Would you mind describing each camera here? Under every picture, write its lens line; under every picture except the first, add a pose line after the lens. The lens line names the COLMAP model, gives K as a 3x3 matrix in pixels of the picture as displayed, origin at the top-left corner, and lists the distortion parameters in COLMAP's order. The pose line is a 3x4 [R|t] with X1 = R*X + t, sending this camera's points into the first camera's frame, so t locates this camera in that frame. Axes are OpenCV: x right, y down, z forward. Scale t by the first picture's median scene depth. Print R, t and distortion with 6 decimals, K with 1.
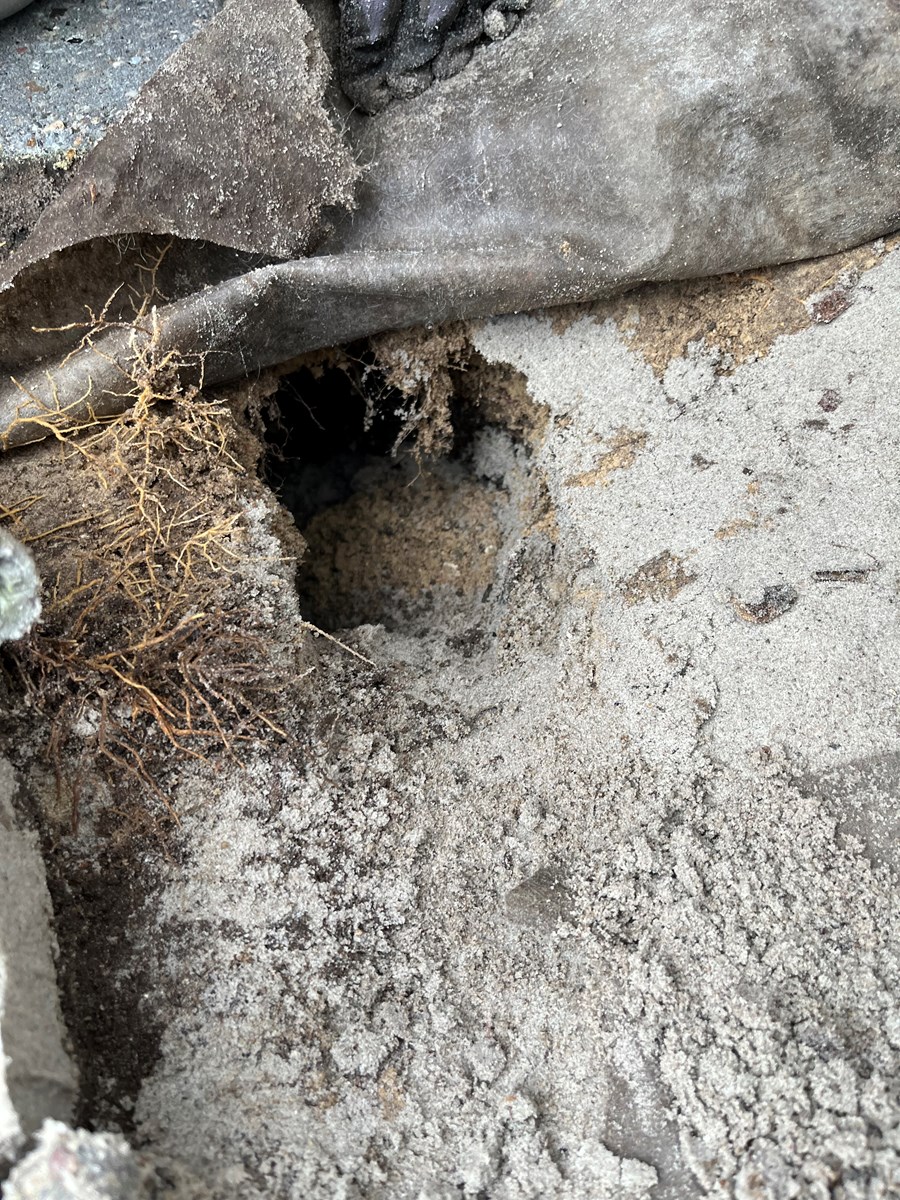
lens RADIAL K [[902.8, 0, 451.5], [0, 902.8, 602.7], [0, 0, 1]] dist [0.052592, -0.074419]
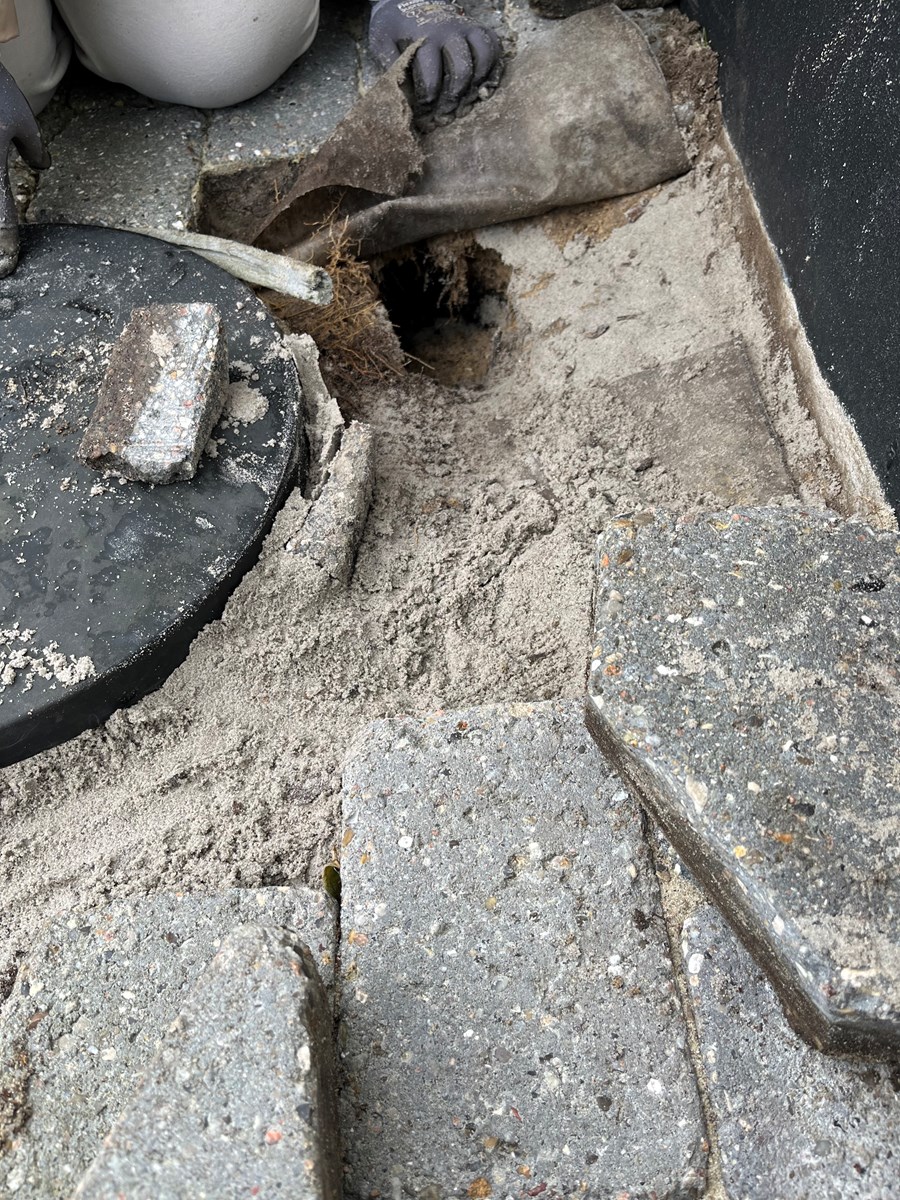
lens RADIAL K [[902.8, 0, 453.2], [0, 902.8, 594.4], [0, 0, 1]] dist [0.052592, -0.074419]
pose [[0.999541, -0.014452, -0.026611, 0.017120], [0.013802, 0.999606, -0.024440, 0.730304], [0.026954, 0.024061, 0.999347, -1.360266]]
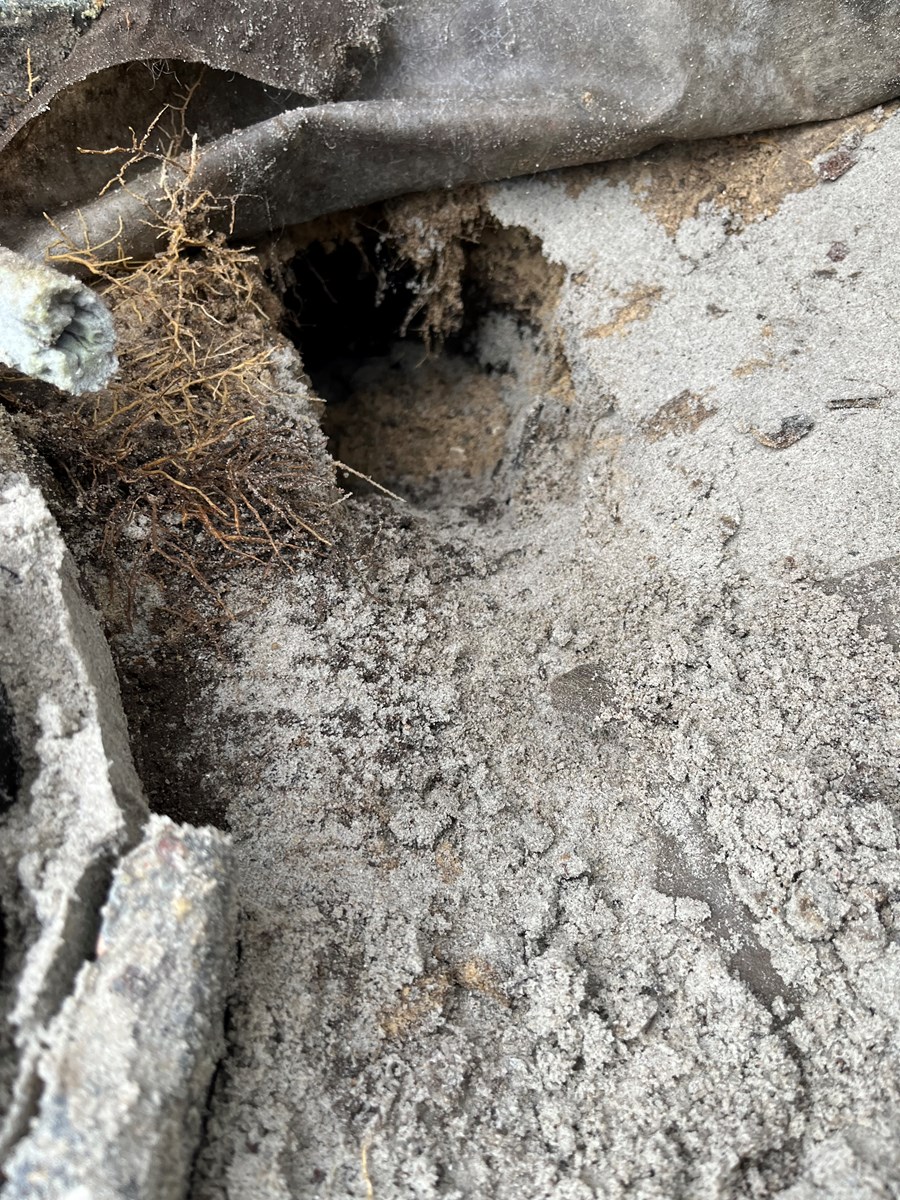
lens RADIAL K [[902.8, 0, 455.3], [0, 902.8, 590.5], [0, 0, 1]] dist [0.052592, -0.074419]
pose [[0.998847, -0.007077, 0.047486, -0.080323], [0.006791, 0.999958, 0.006197, 0.169486], [-0.047528, -0.005868, 0.998853, -0.027831]]
